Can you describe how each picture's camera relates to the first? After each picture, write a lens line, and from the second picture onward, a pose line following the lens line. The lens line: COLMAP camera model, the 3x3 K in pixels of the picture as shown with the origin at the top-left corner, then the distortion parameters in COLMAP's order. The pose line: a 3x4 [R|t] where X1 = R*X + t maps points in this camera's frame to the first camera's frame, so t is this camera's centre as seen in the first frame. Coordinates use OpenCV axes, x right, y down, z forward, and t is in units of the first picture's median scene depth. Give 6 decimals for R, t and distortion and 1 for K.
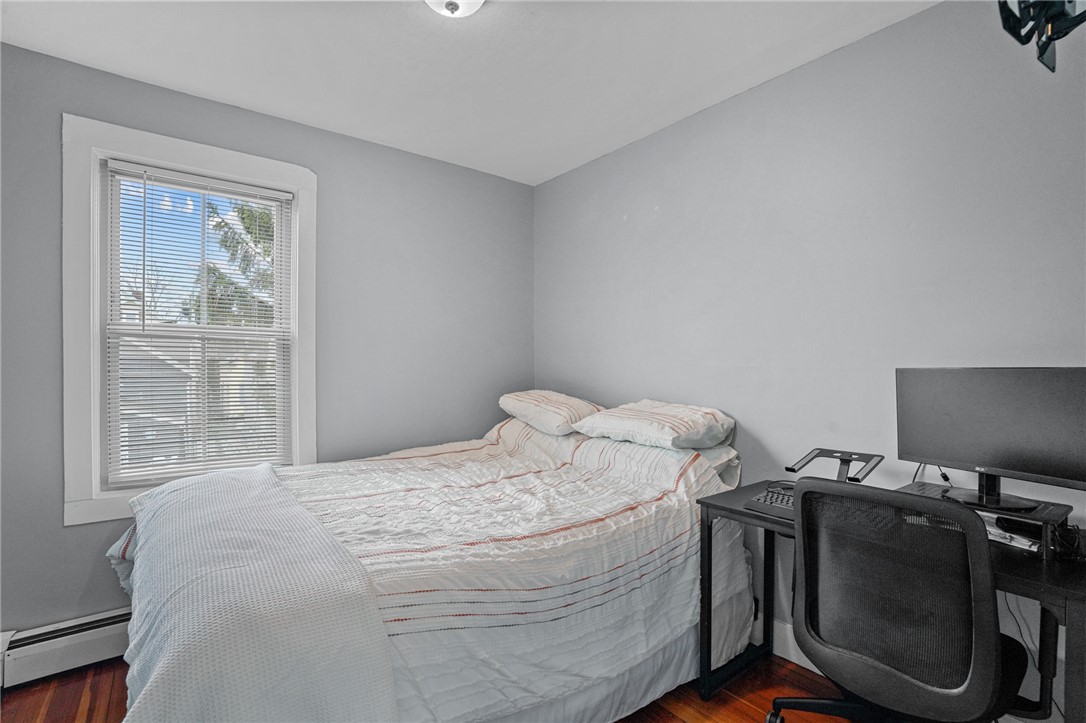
lens RADIAL K [[508.5, 0, 540.3], [0, 508.5, 374.3], [0, 0, 1]] dist [-0.003680, -0.000283]
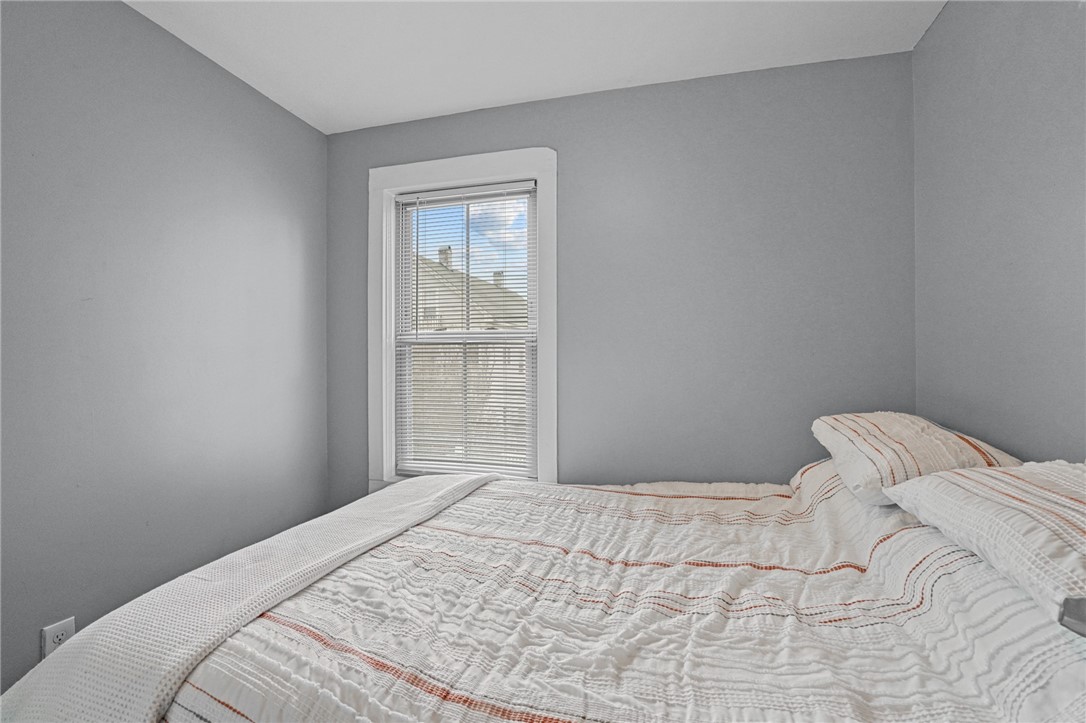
lens RADIAL K [[515.6, 0, 539.4], [0, 515.6, 379.0], [0, 0, 1]] dist [-0.072875, 0.032588]
pose [[0.585915, 0.005671, -0.810353, 0.306741], [-0.009992, 0.999950, -0.000227, 0.000659], [0.810311, 0.008230, 0.585942, 0.563600]]
